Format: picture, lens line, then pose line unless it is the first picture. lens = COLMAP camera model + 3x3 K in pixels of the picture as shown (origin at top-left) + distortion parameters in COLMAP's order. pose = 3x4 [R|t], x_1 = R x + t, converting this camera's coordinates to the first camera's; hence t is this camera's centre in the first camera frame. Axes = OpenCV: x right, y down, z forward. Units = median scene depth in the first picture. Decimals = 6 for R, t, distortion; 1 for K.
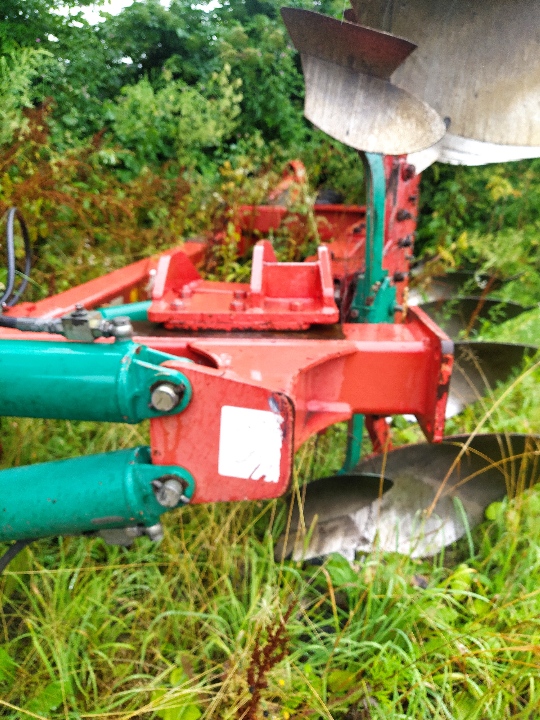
lens RADIAL K [[576.6, 0, 270.0], [0, 576.6, 360.0], [0, 0, 1]] dist [0.163302, -0.226470]
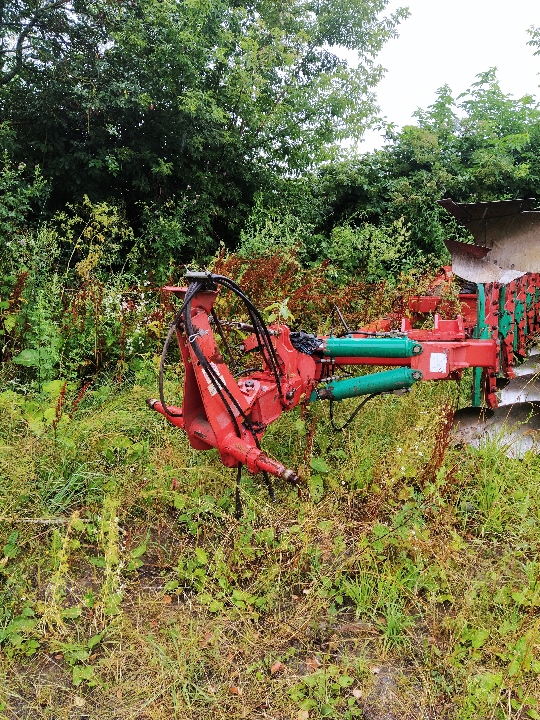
lens RADIAL K [[576.6, 0, 270.0], [0, 576.6, 360.0], [0, 0, 1]] dist [0.163302, -0.226470]
pose [[0.969974, -0.005061, -0.243155, -0.037253], [-0.029270, 0.990088, -0.137367, 0.148393], [0.241440, 0.140360, 0.960211, -0.649852]]
